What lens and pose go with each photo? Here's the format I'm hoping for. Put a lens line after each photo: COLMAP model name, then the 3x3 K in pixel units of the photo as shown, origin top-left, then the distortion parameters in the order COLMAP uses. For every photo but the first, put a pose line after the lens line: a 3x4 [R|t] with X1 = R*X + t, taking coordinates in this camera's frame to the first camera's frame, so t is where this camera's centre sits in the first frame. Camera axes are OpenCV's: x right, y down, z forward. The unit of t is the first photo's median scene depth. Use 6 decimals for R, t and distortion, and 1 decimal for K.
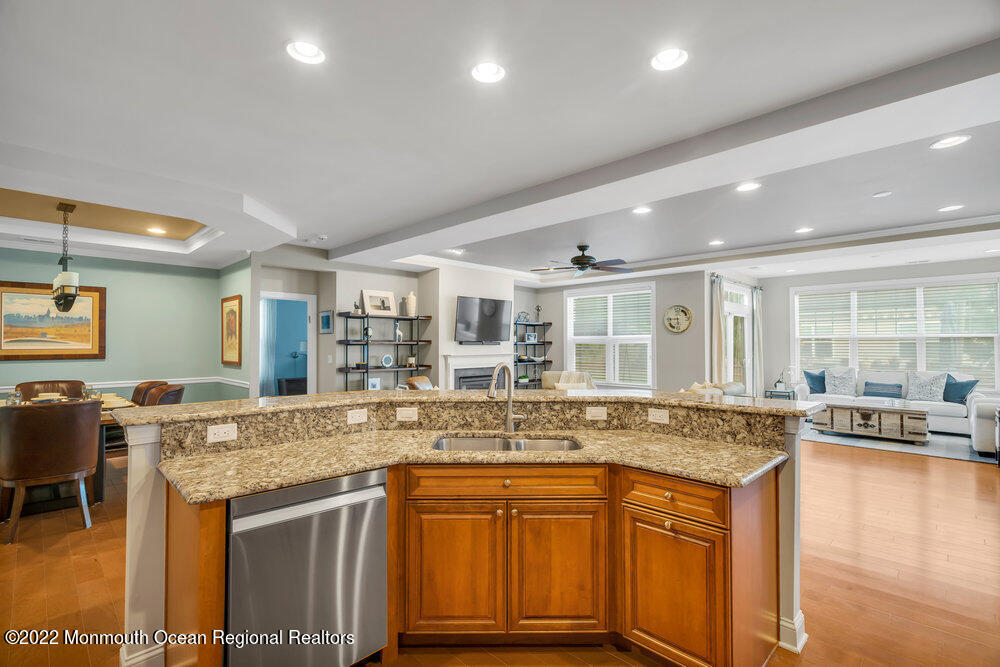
lens RADIAL K [[459.5, 0, 498.2], [0, 459.5, 331.6], [0, 0, 1]] dist [-0.004583, 0.002062]
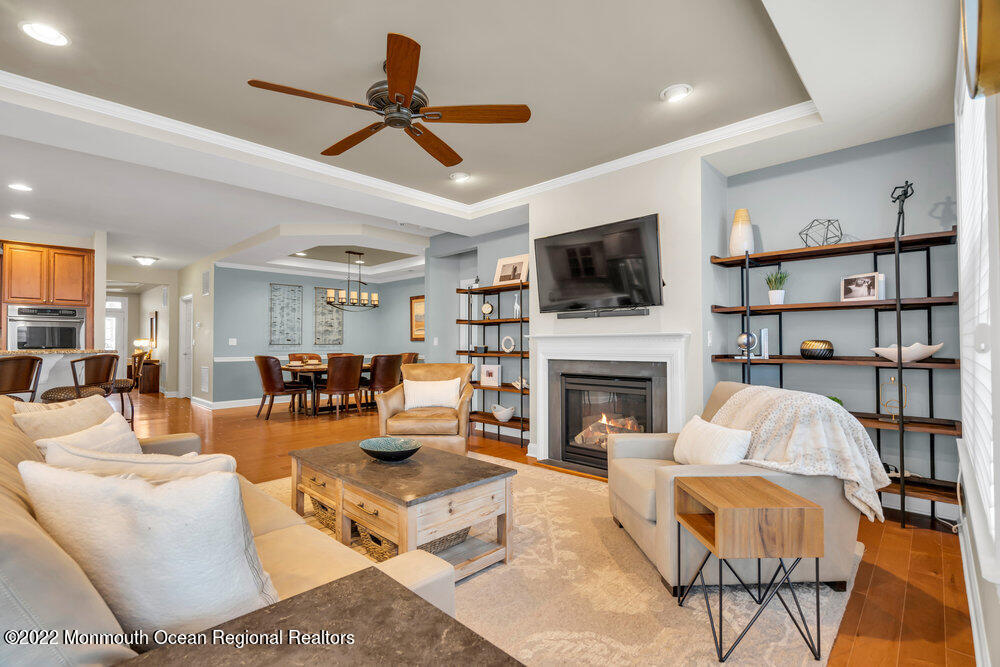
lens RADIAL K [[459.5, 0, 495.0], [0, 459.5, 332.7], [0, 0, 1]] dist [-0.004583, 0.002062]
pose [[0.008442, -0.021892, -0.999725, 0.549215], [0.029303, 0.999336, -0.021636, 0.061675], [0.999535, -0.029112, 0.009078, 0.993448]]
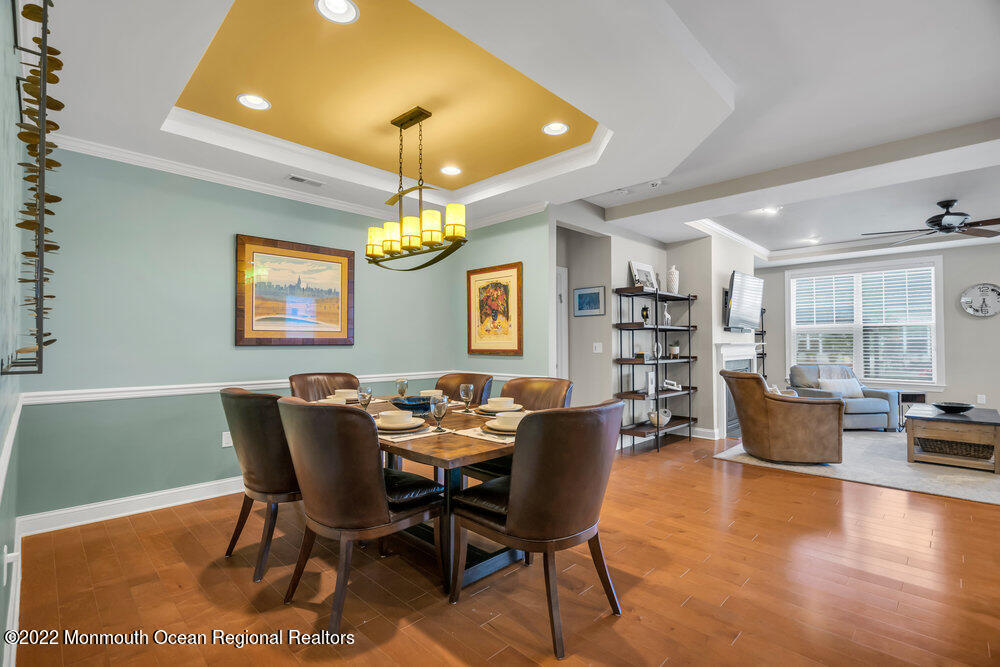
lens RADIAL K [[459.5, 0, 495.5], [0, 459.5, 334.9], [0, 0, 1]] dist [-0.004583, 0.002062]
pose [[0.999998, 0.000148, -0.002230, -0.534355], [-0.000132, 0.999973, 0.007343, 0.031552], [0.002231, -0.007343, 0.999971, 0.204974]]
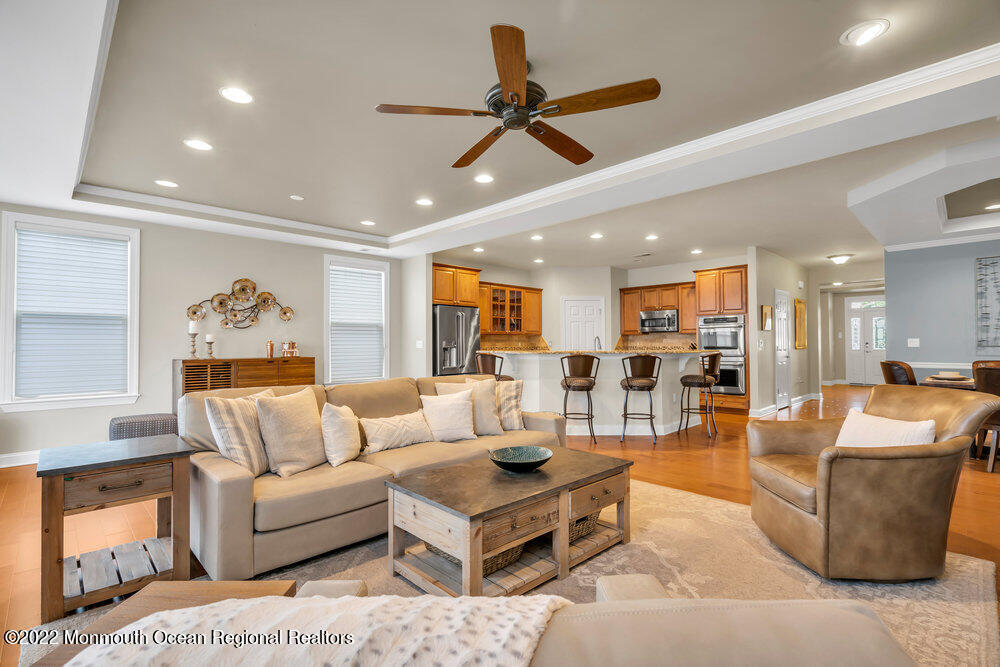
lens RADIAL K [[459.5, 0, 504.9], [0, 459.5, 342.0], [0, 0, 1]] dist [-0.004583, 0.002062]
pose [[-0.999908, 0.004236, 0.012854, 0.173909], [0.003833, 0.999507, -0.031167, 0.064686], [-0.012980, -0.031115, -0.999432, 1.281995]]
